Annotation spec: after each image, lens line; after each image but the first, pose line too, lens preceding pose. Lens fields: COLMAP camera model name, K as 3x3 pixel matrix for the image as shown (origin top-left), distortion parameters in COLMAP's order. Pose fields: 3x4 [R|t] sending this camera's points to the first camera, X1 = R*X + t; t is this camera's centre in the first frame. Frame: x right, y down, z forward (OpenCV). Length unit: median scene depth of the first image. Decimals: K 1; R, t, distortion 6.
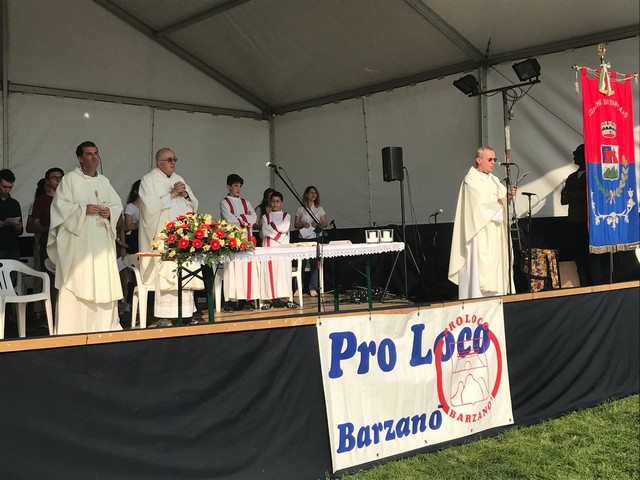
lens RADIAL K [[814.0, 0, 320.0], [0, 814.0, 240.0], [0, 0, 1]] dist [0.180608, -0.663774]
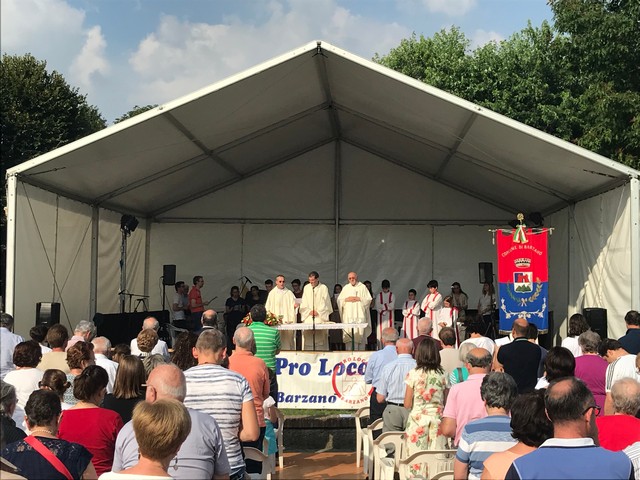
lens RADIAL K [[1027.0, 0, 320.0], [0, 1027.0, 240.0], [0, 0, 1]] dist [0.154399, -0.034564]
pose [[0.728313, -0.010036, -0.685172, 2.134064], [-0.019237, 0.999199, -0.035084, -0.137496], [0.684975, 0.038733, 0.727536, -1.208634]]
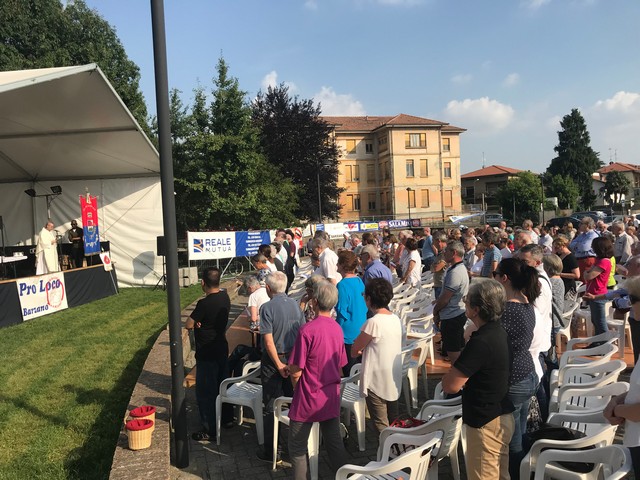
lens RADIAL K [[519.8, 0, 320.0], [0, 519.8, 240.0], [0, 0, 1]] dist [0.000449, -0.011694]
pose [[0.700345, -0.023534, 0.713417, -0.592012], [0.023405, 0.999676, 0.010001, -0.058374], [-0.713421, 0.009693, 0.700669, -1.322676]]
